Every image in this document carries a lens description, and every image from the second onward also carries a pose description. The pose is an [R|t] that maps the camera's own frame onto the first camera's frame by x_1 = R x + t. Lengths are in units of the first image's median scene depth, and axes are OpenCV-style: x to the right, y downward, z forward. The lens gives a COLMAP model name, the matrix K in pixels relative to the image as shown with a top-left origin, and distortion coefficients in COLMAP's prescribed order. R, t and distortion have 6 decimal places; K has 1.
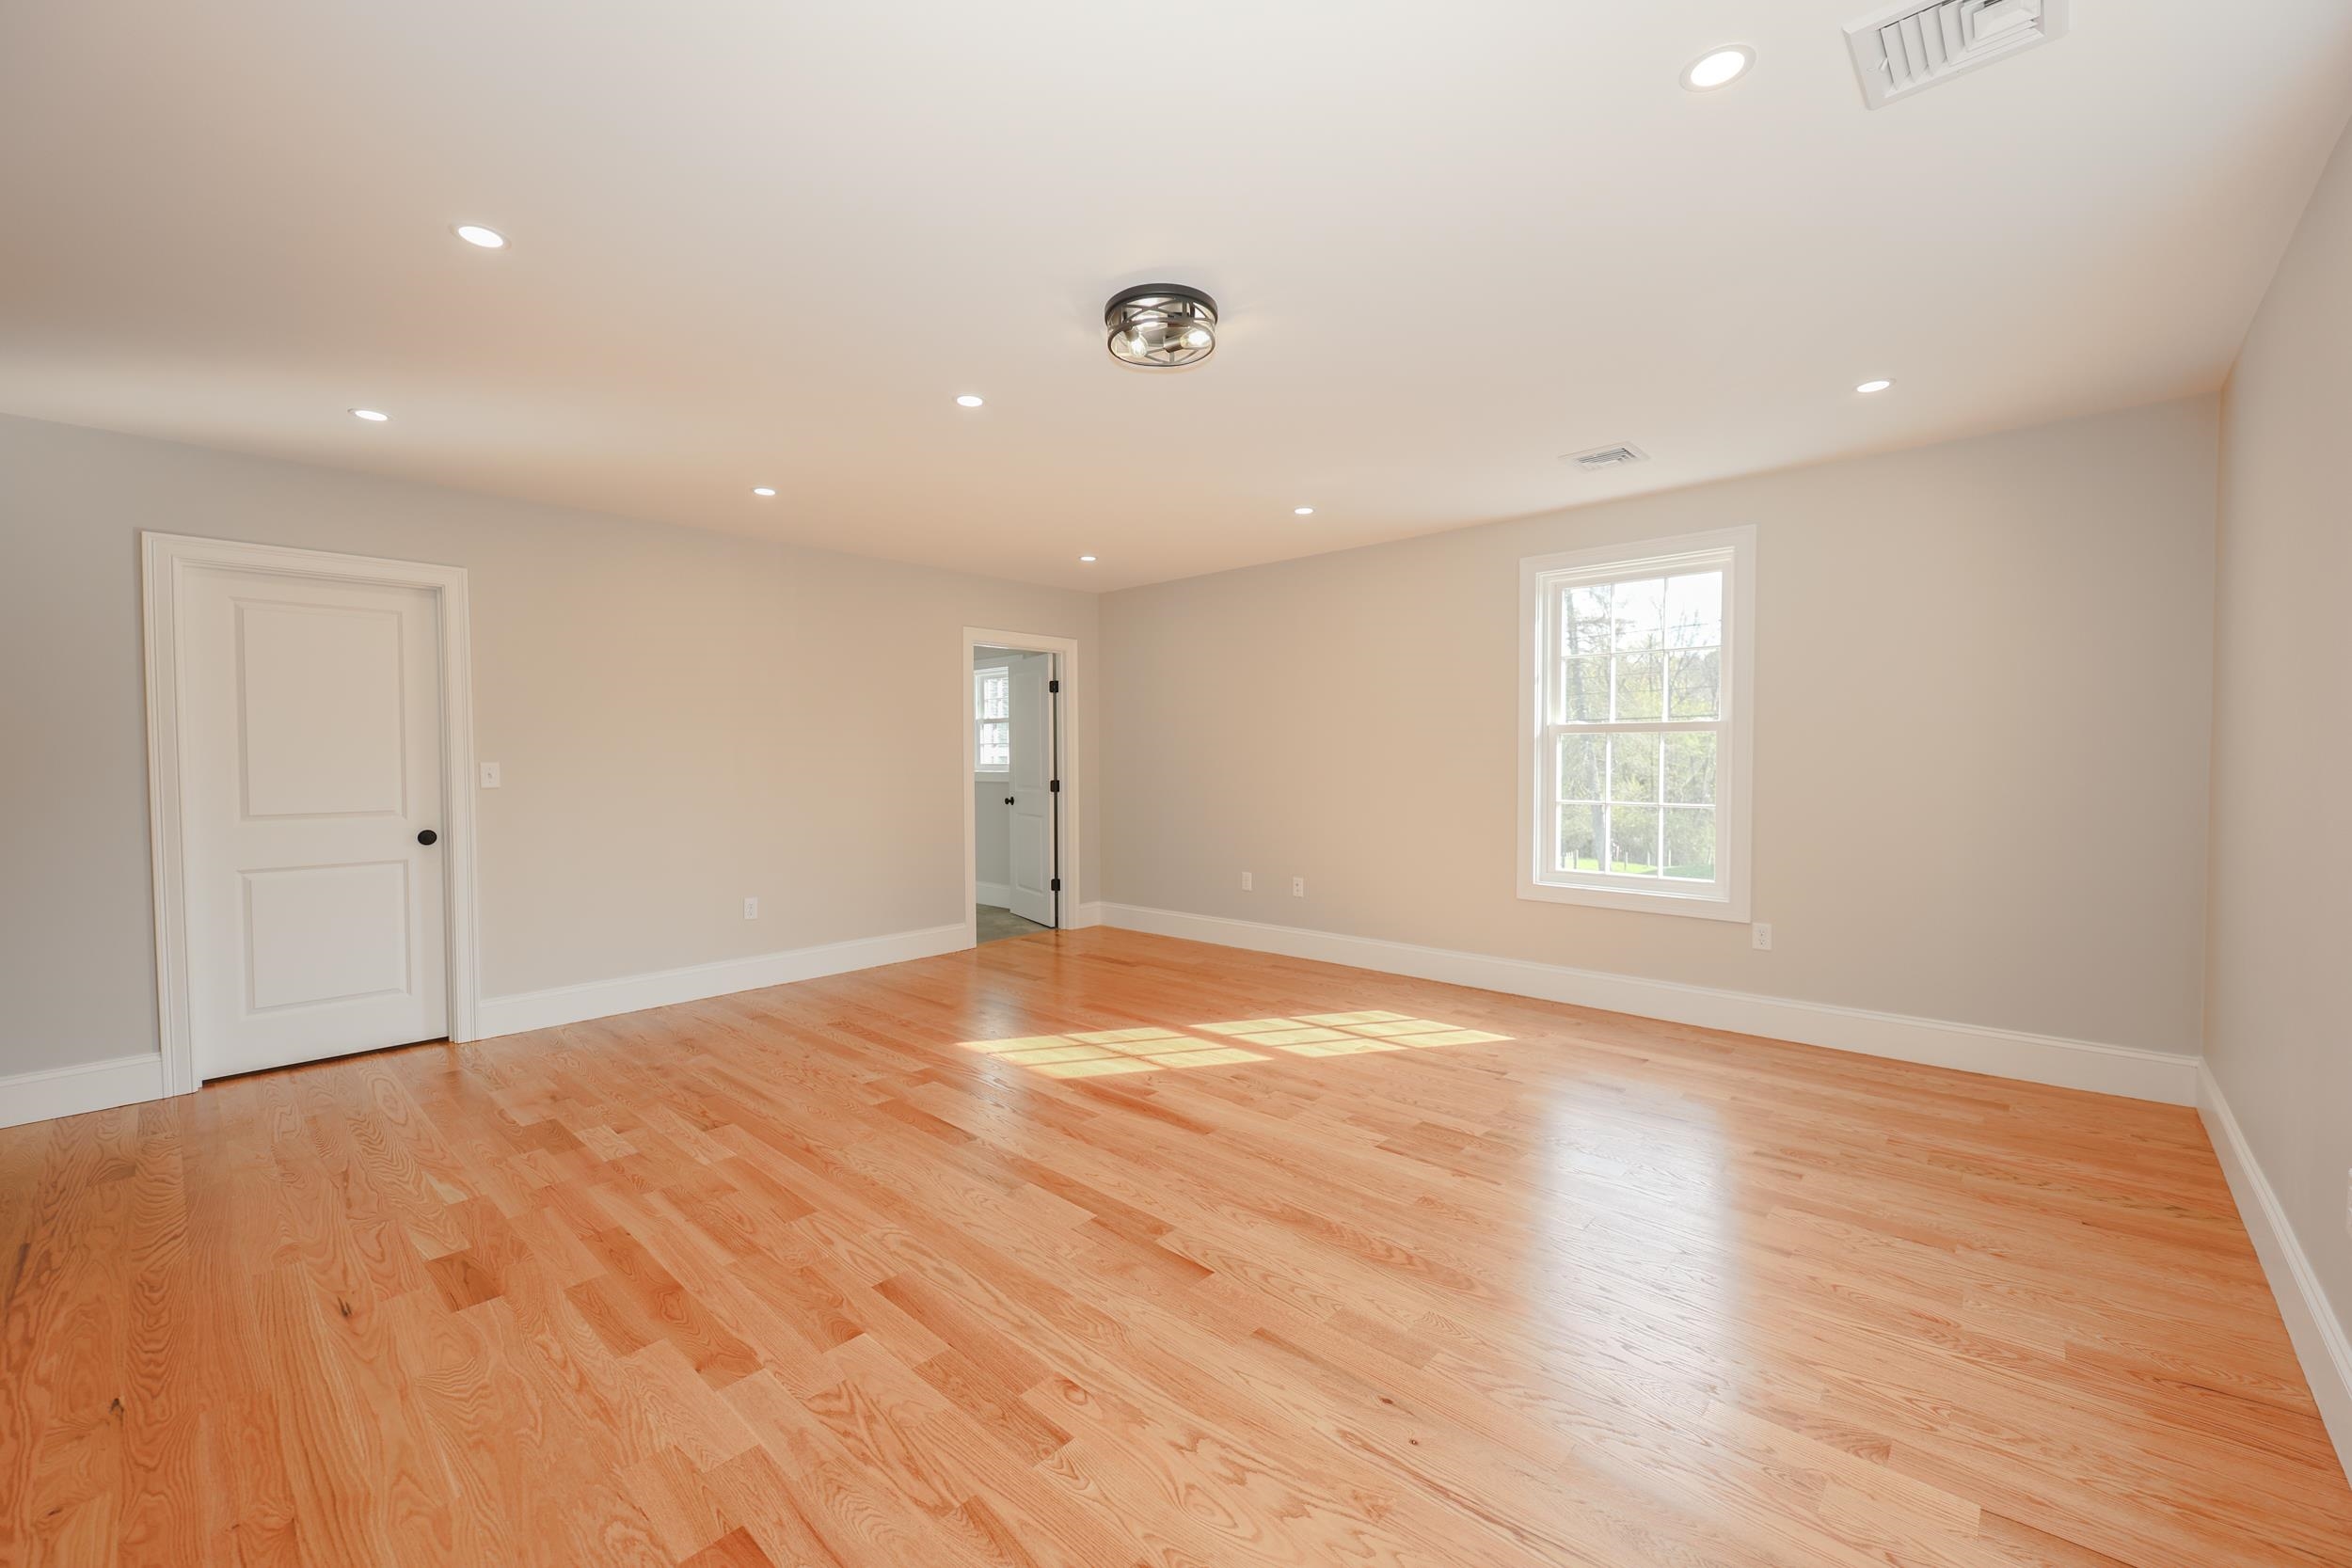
lens RADIAL K [[962.2, 0, 1176.0], [0, 962.2, 784.0], [0, 0, 1]] dist [-0.000276, 0.000125]
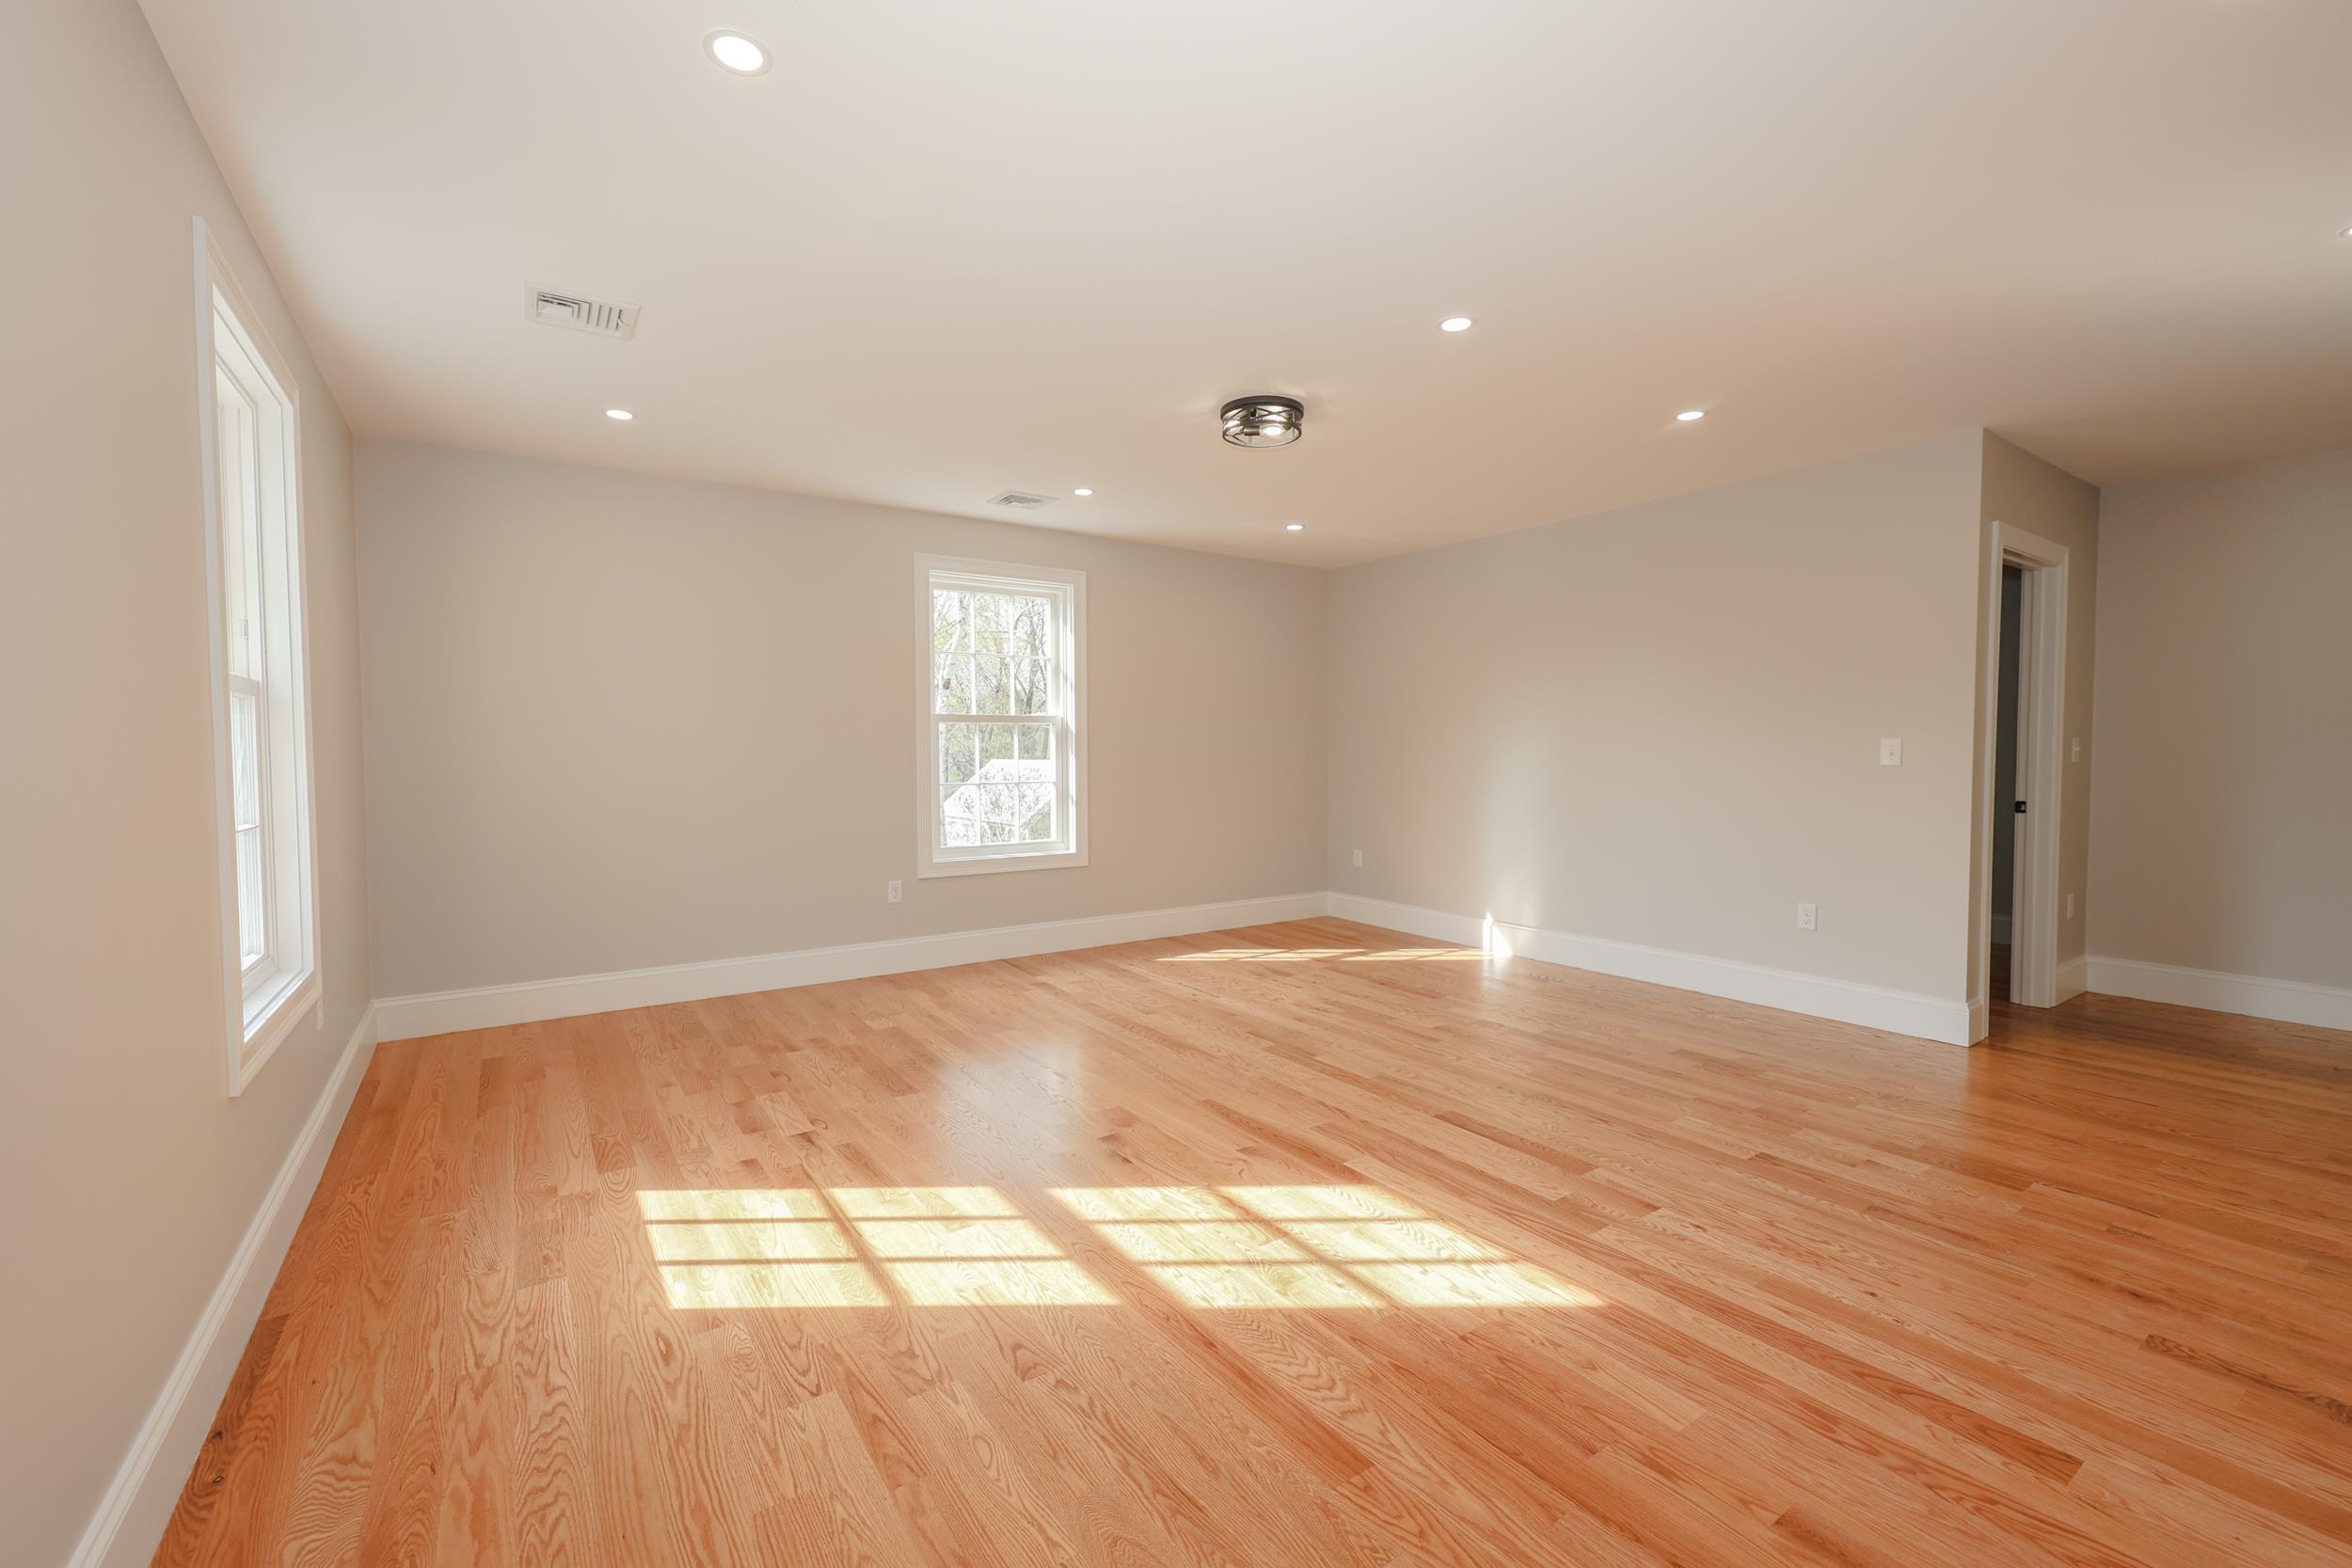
lens RADIAL K [[962.2, 0, 1176.0], [0, 962.2, 784.0], [0, 0, 1]] dist [-0.000276, 0.000125]
pose [[-0.976279, 0.001500, 0.216513, -0.136224], [0.016018, 0.997736, 0.065315, -0.037361], [-0.215925, 0.067233, -0.974092, 1.689336]]
